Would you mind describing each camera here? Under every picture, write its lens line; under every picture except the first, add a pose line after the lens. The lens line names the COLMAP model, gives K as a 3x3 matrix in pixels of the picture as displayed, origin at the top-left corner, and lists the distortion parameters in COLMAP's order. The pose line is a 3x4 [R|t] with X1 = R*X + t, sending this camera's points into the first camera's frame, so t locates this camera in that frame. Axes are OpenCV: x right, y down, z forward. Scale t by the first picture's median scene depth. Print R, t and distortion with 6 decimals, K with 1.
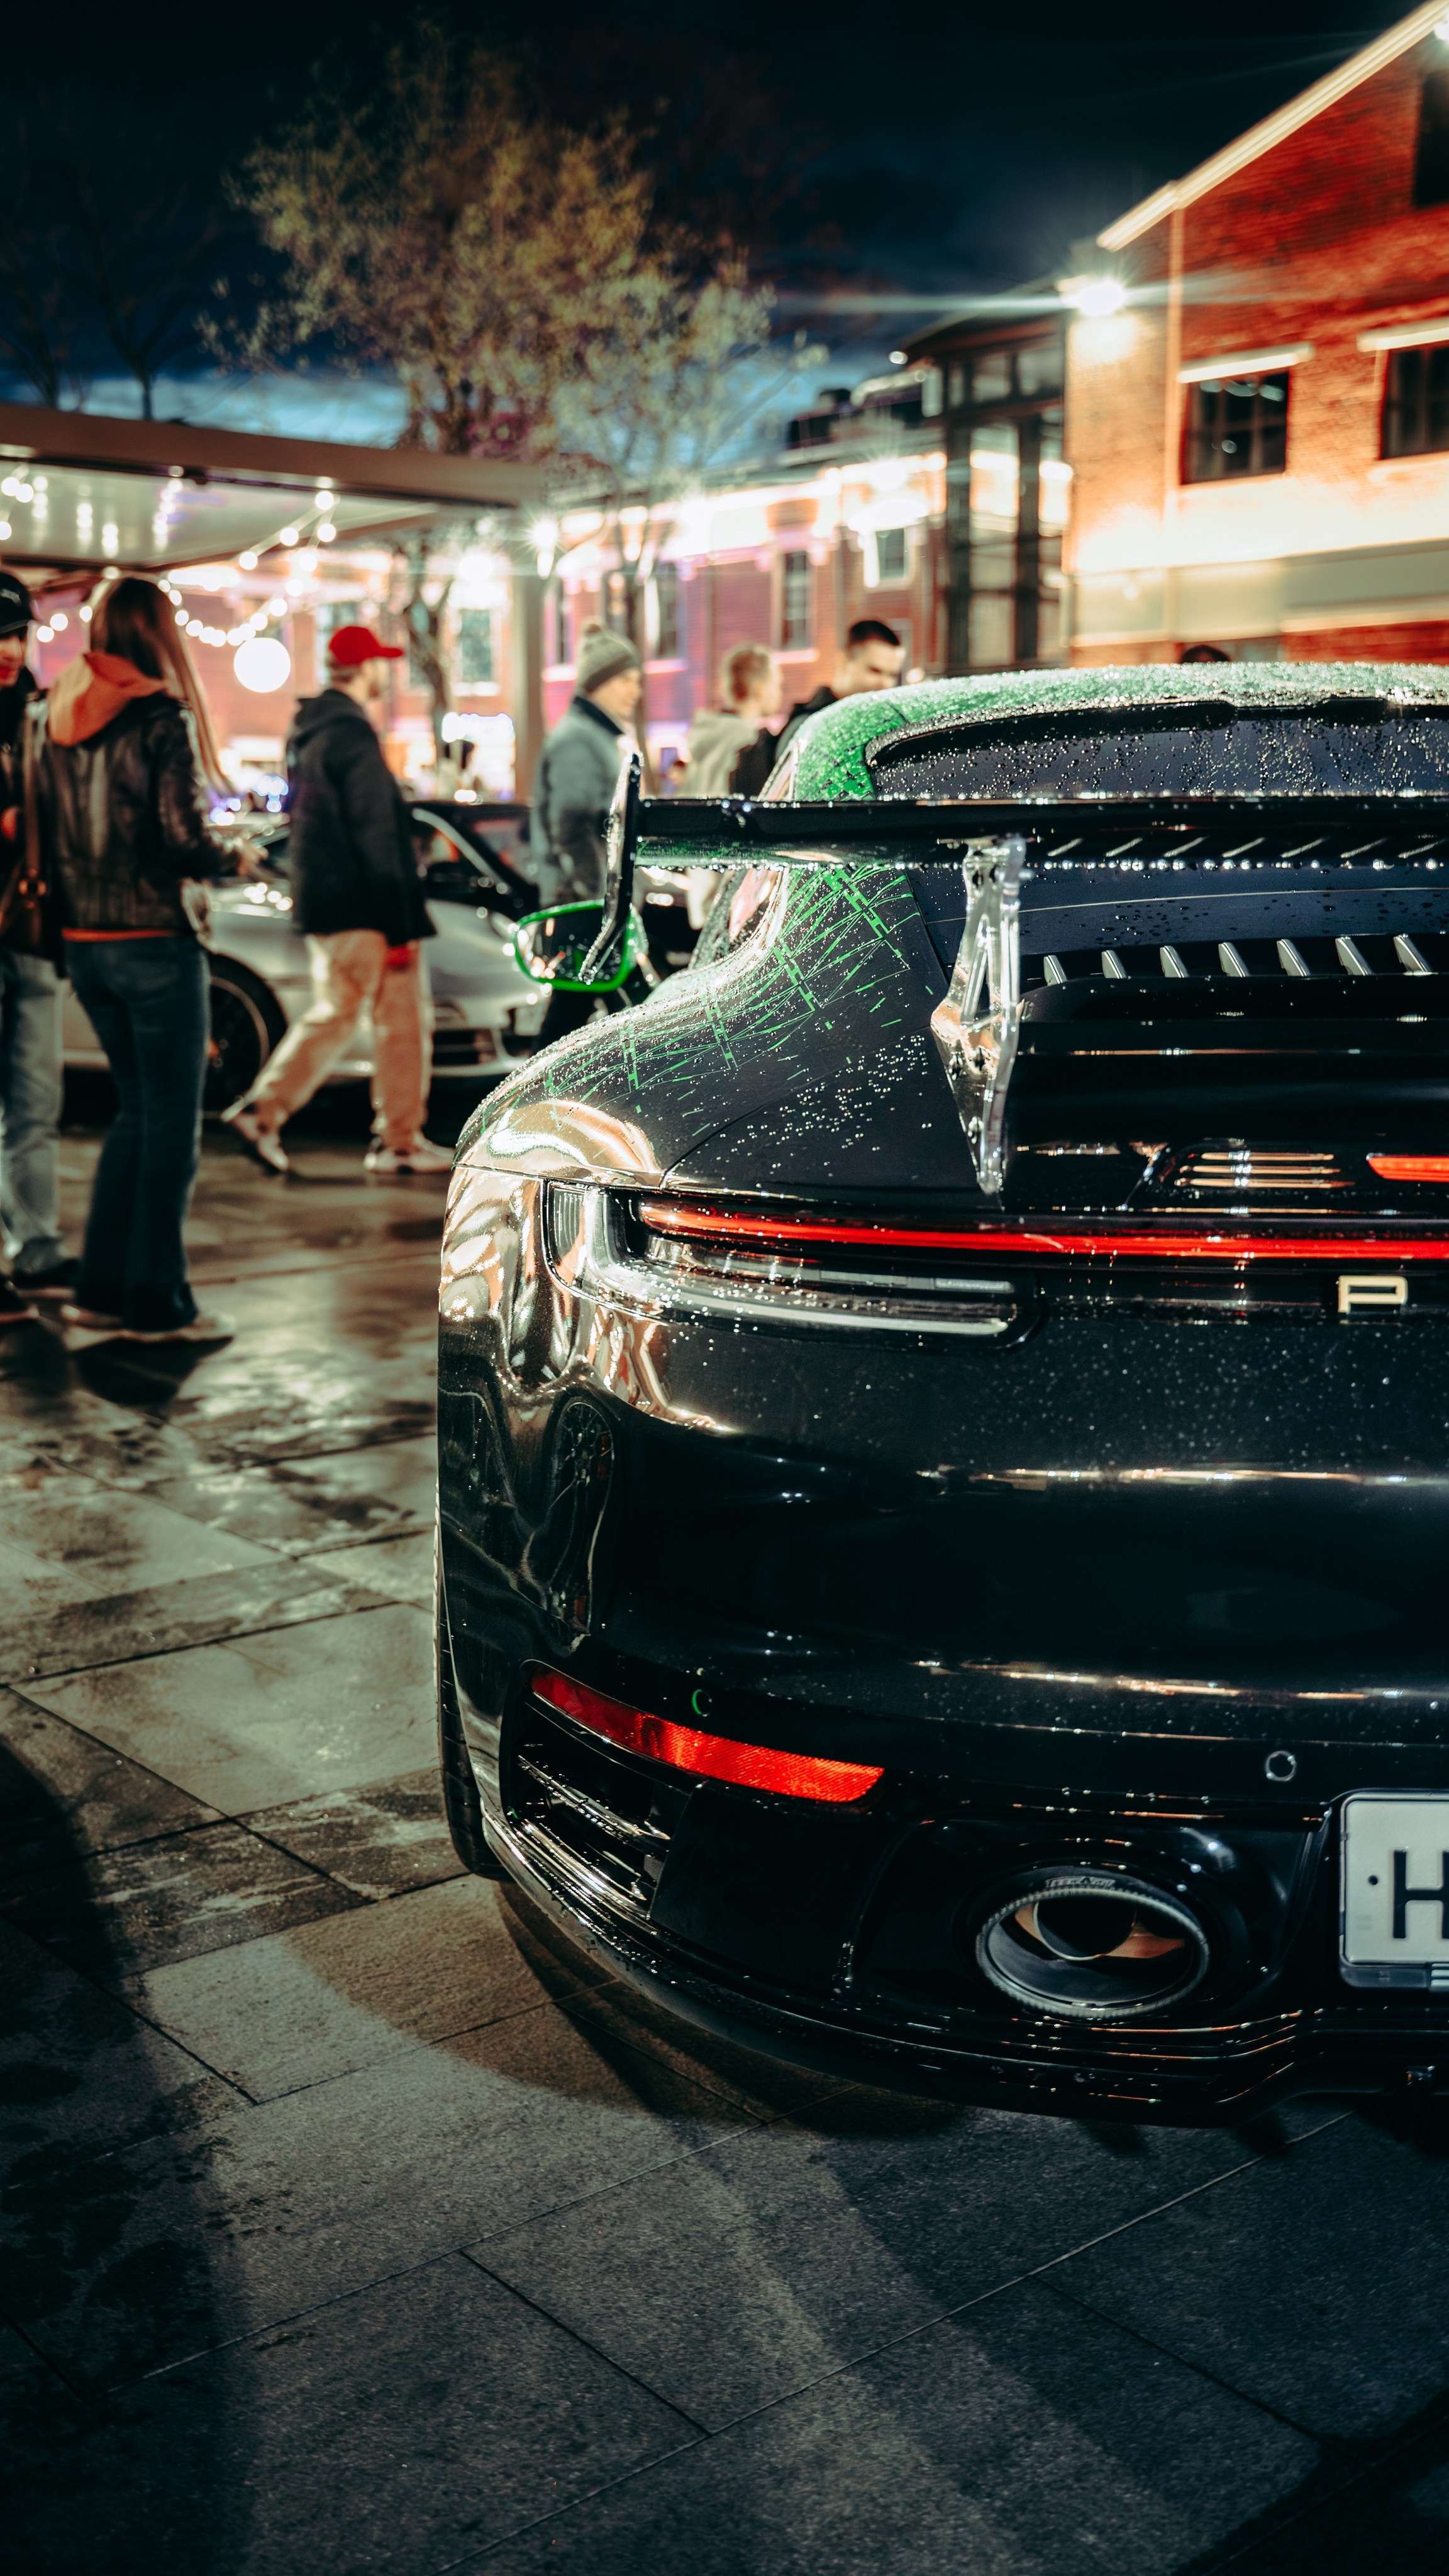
lens RADIAL K [[2587.7, 0, 703.1], [0, 2587.7, 1311.3], [0, 0, 1]] dist [-0.016634, 0.000000]
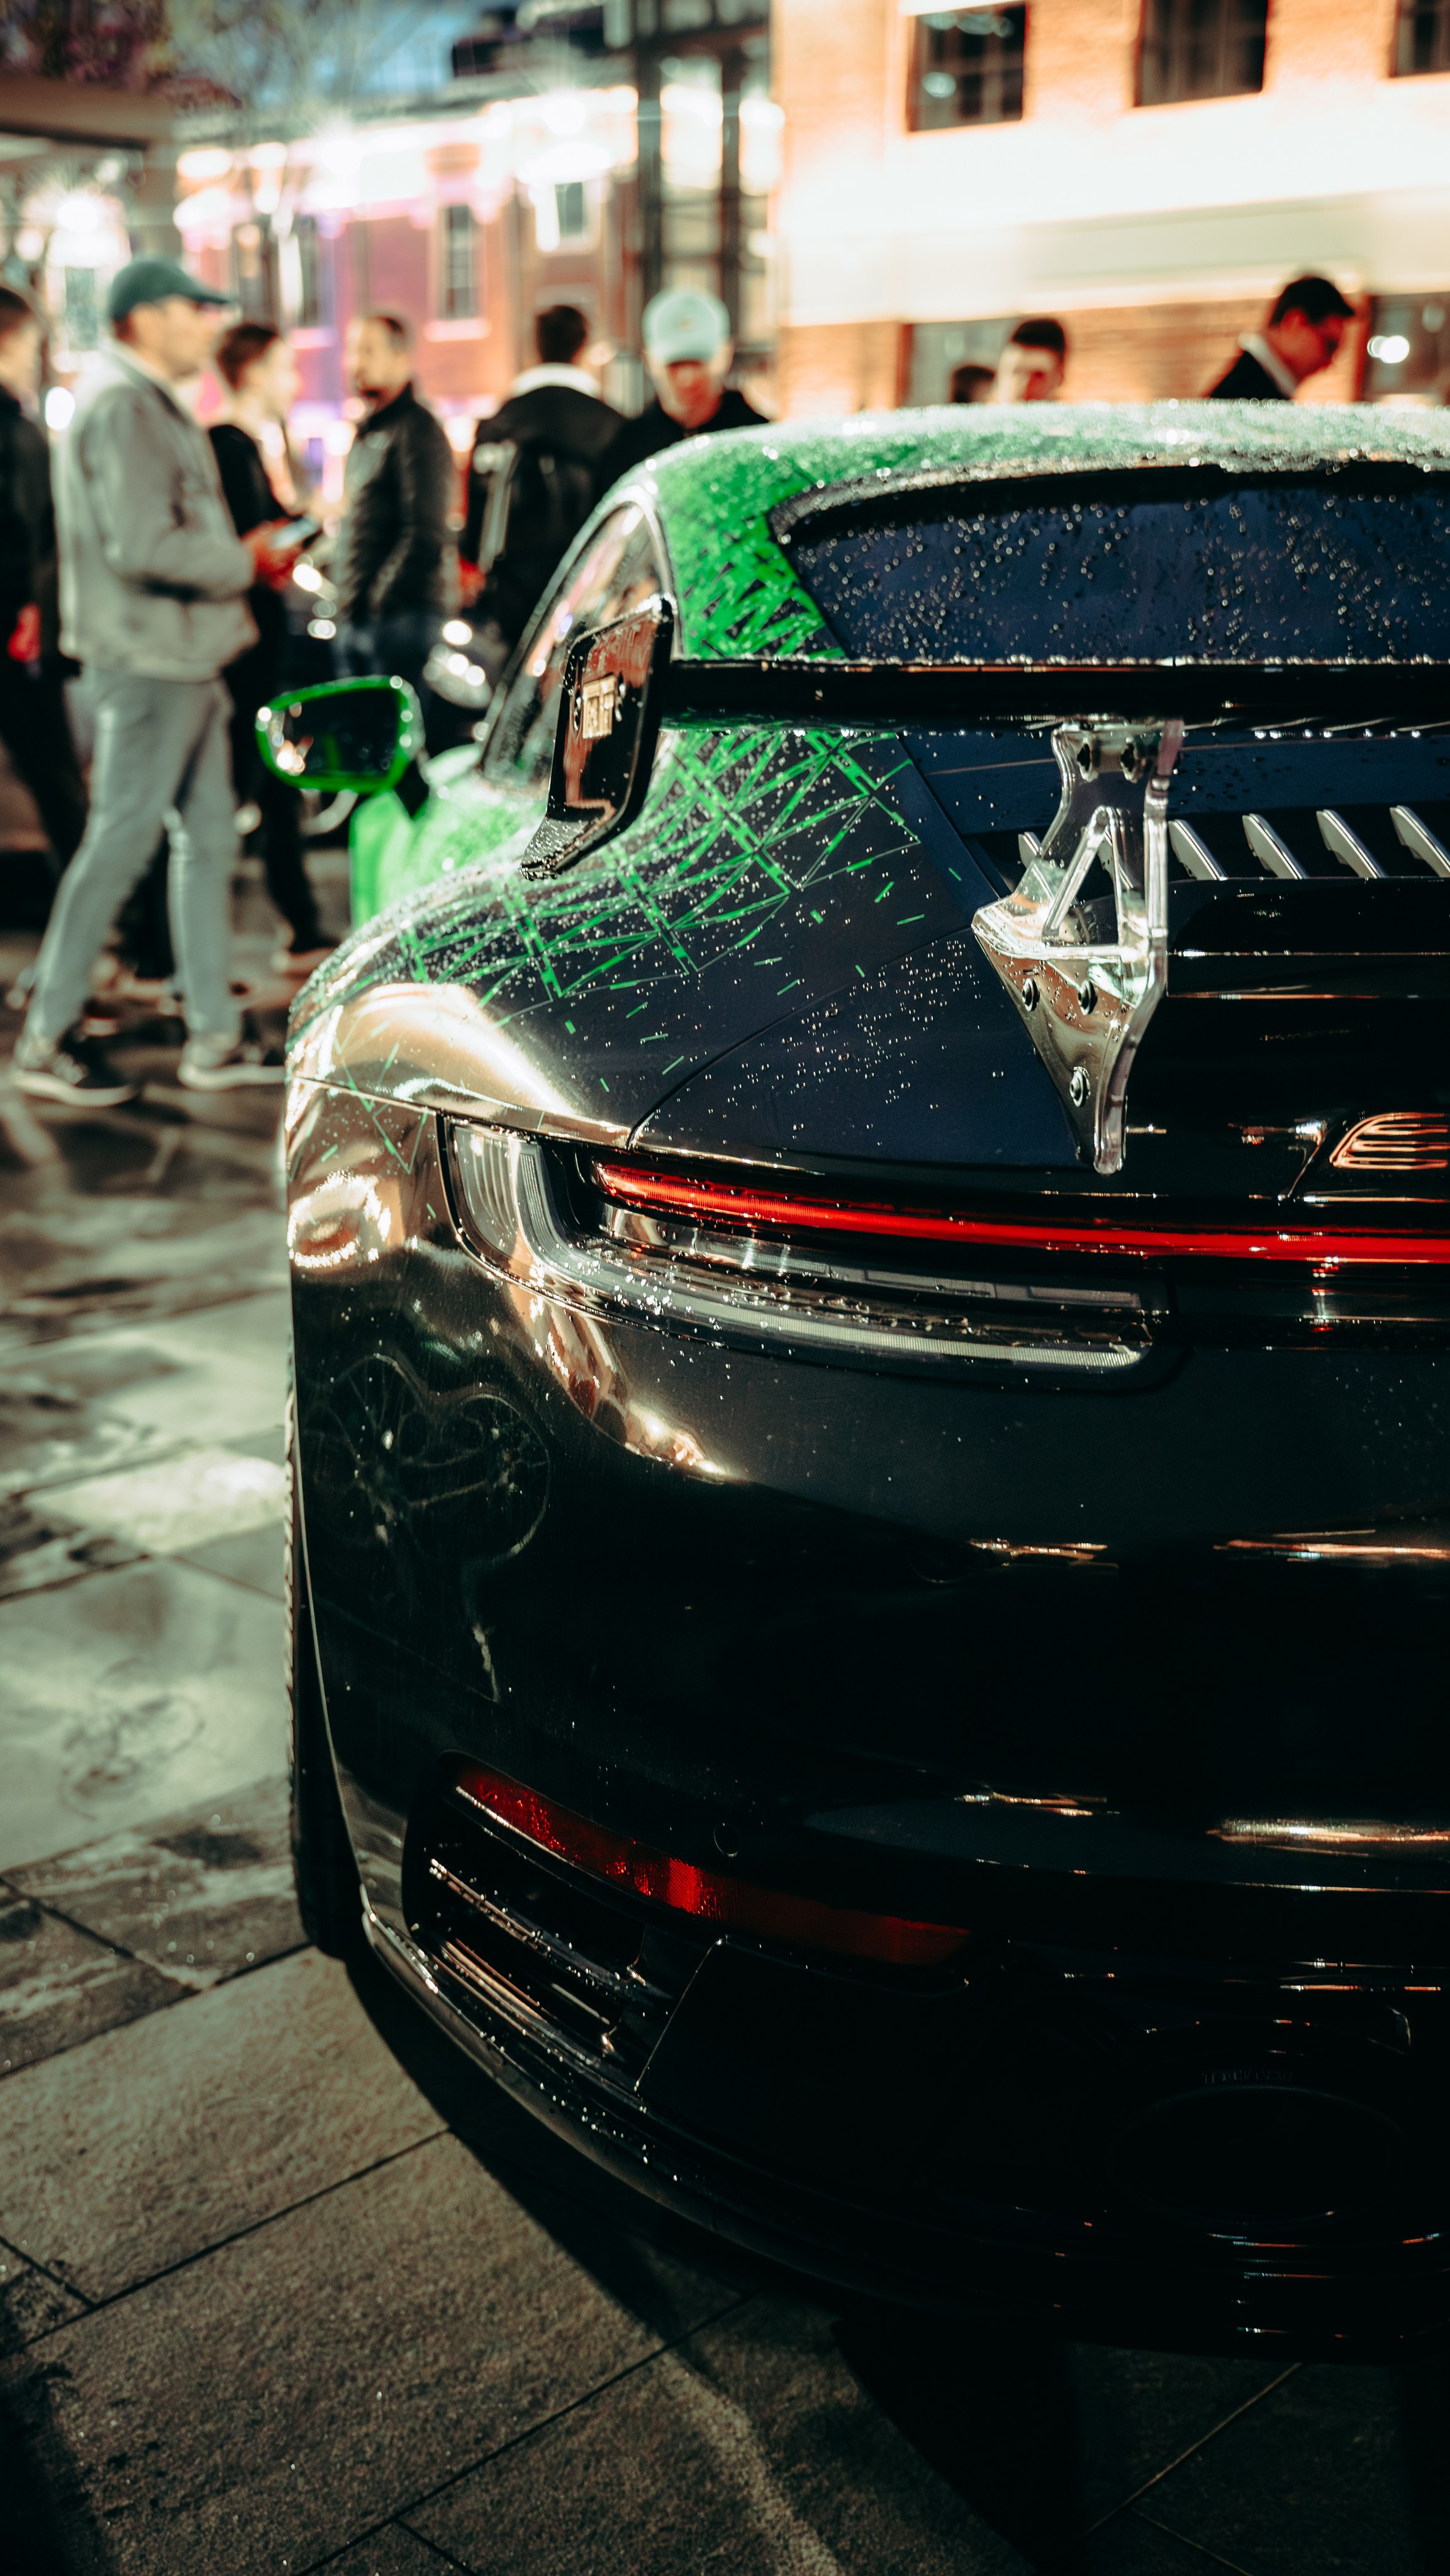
lens RADIAL K [[2864.8, 0, 700.4], [0, 2864.8, 1303.2], [0, 0, 1]] dist [0.019690, 0.000000]
pose [[0.992279, -0.025028, 0.121476, -0.085591], [0.015101, 0.996521, 0.081966, -0.061150], [-0.123105, -0.079498, 0.989204, 0.138009]]
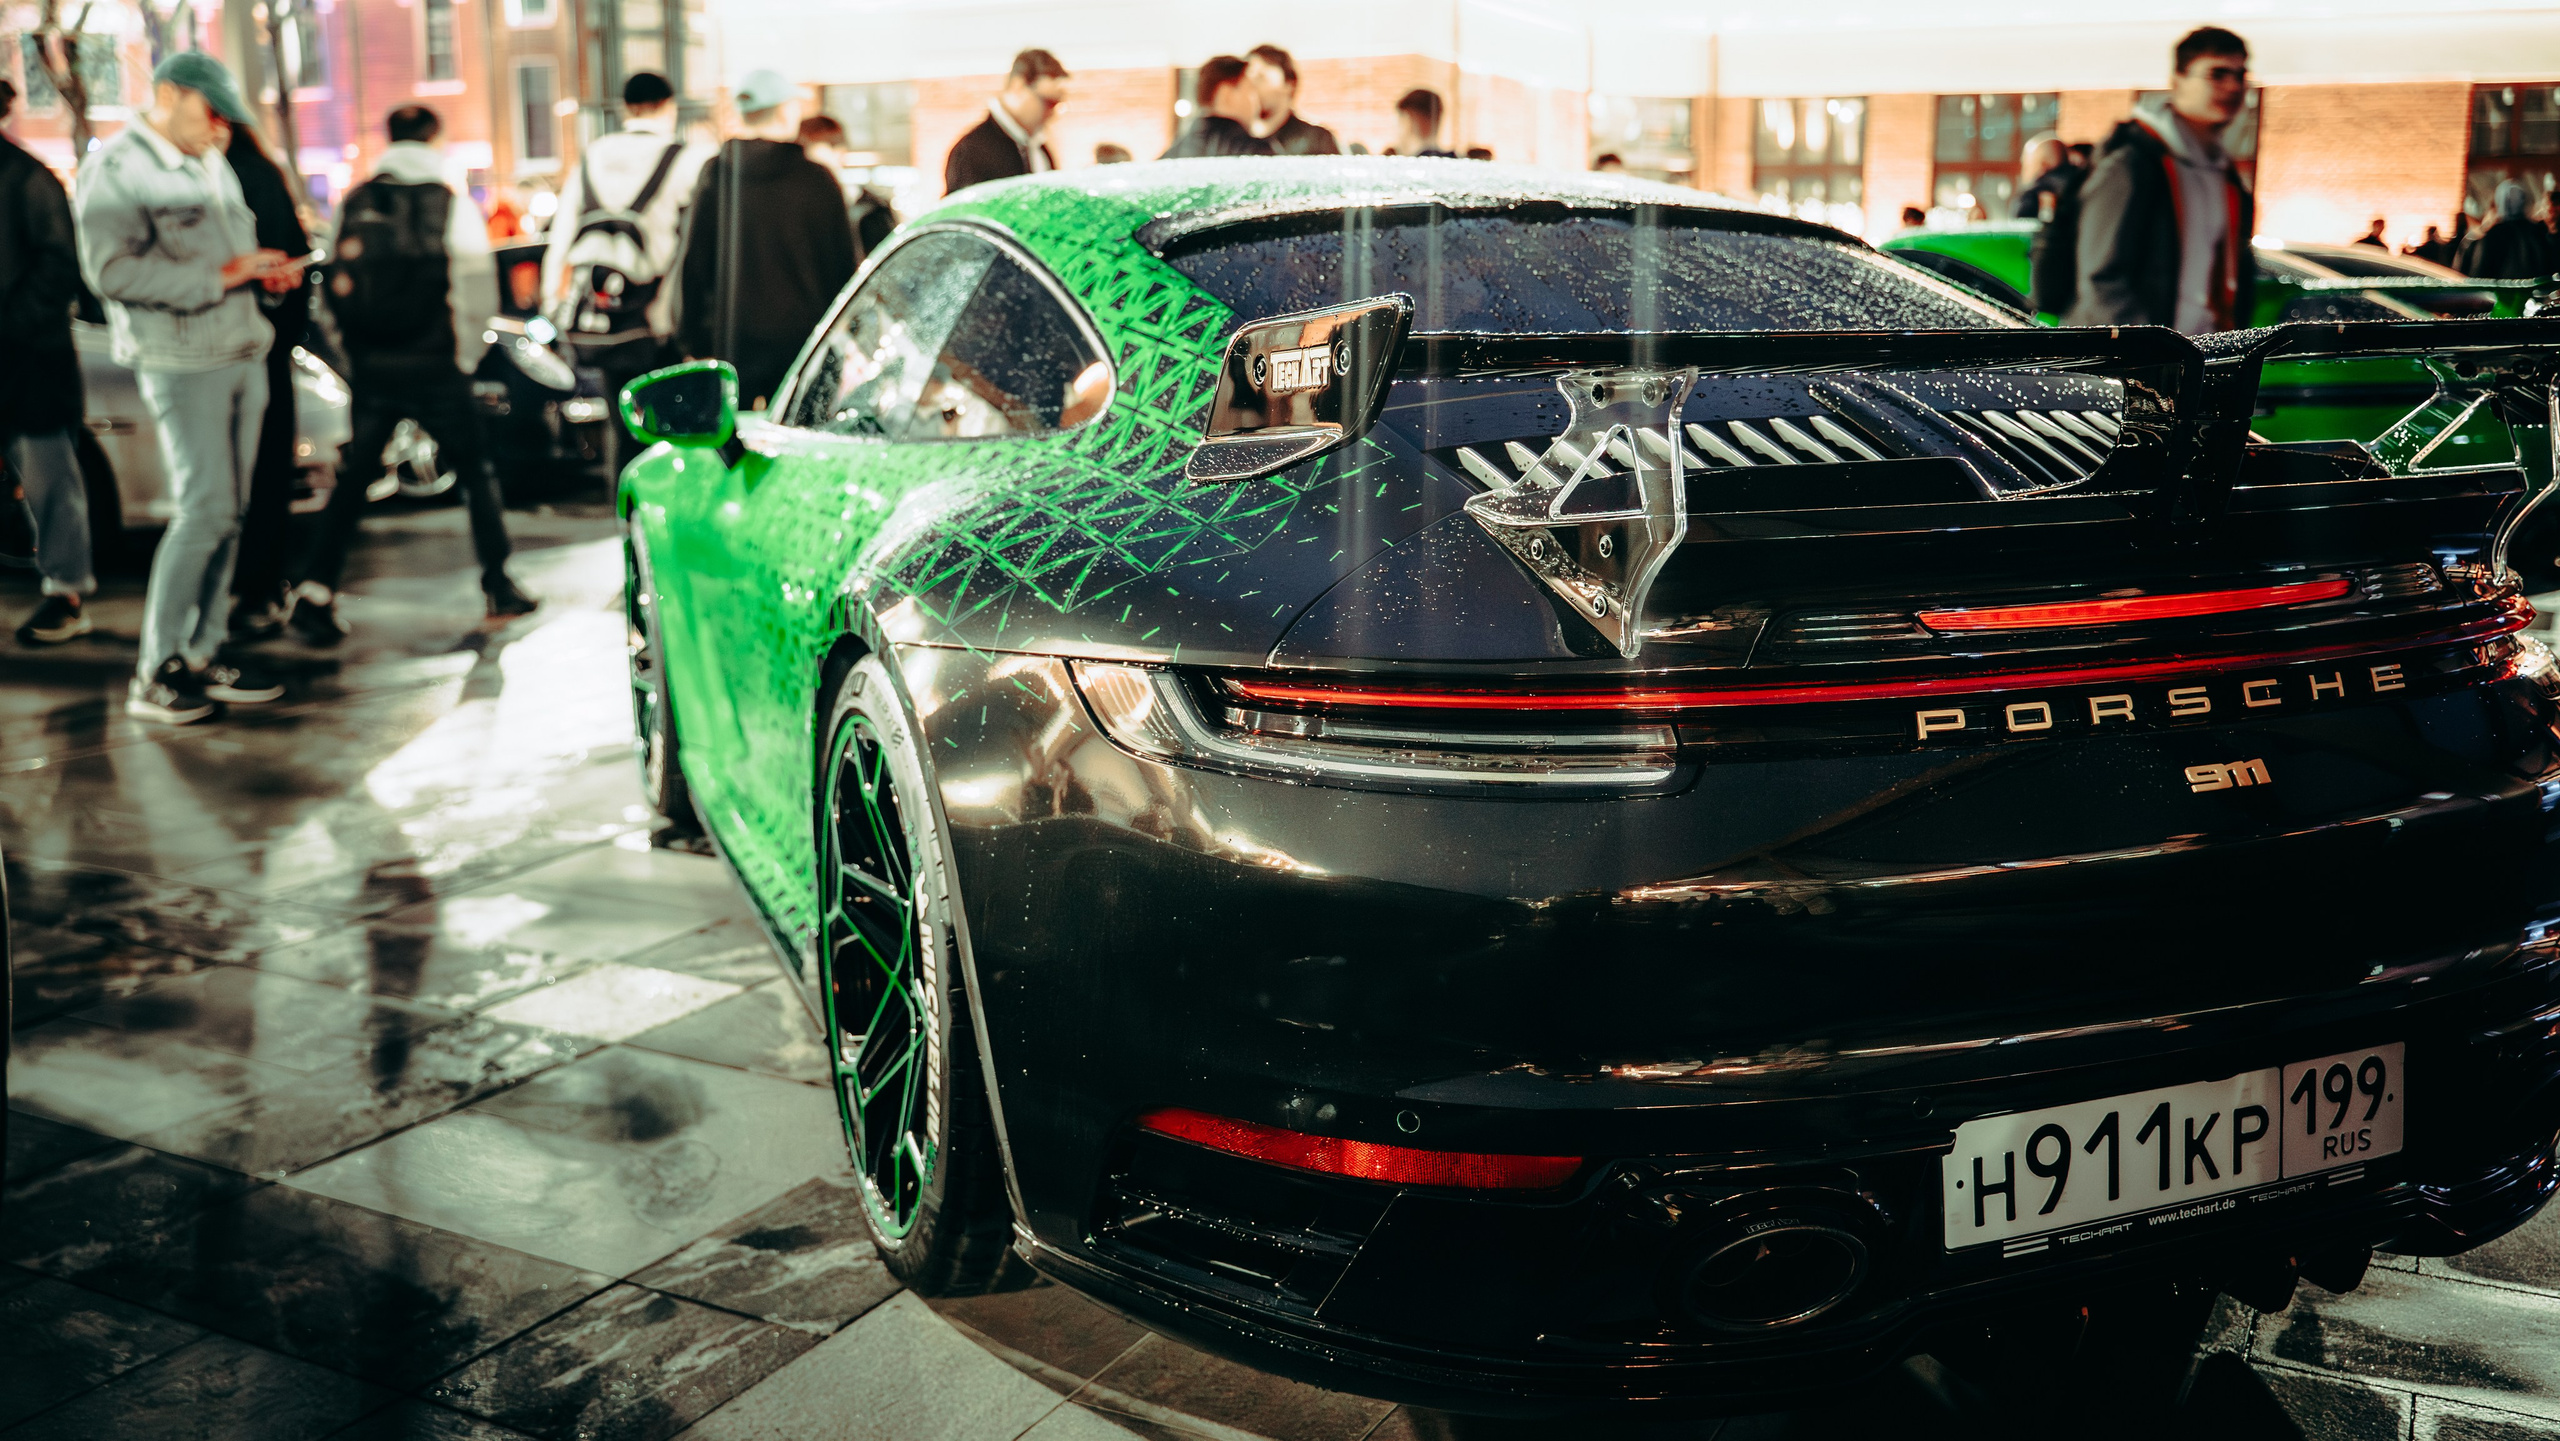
lens RADIAL K [[2324.4, 0, 1236.4], [0, 2324.4, 714.0], [0, 0, 1]] dist [-0.049029, 0.000000]
pose [[0.921992, -0.075296, 0.379818, -0.355943], [0.068502, 0.997157, 0.031393, -0.051126], [-0.381102, -0.002926, 0.924529, 0.066432]]
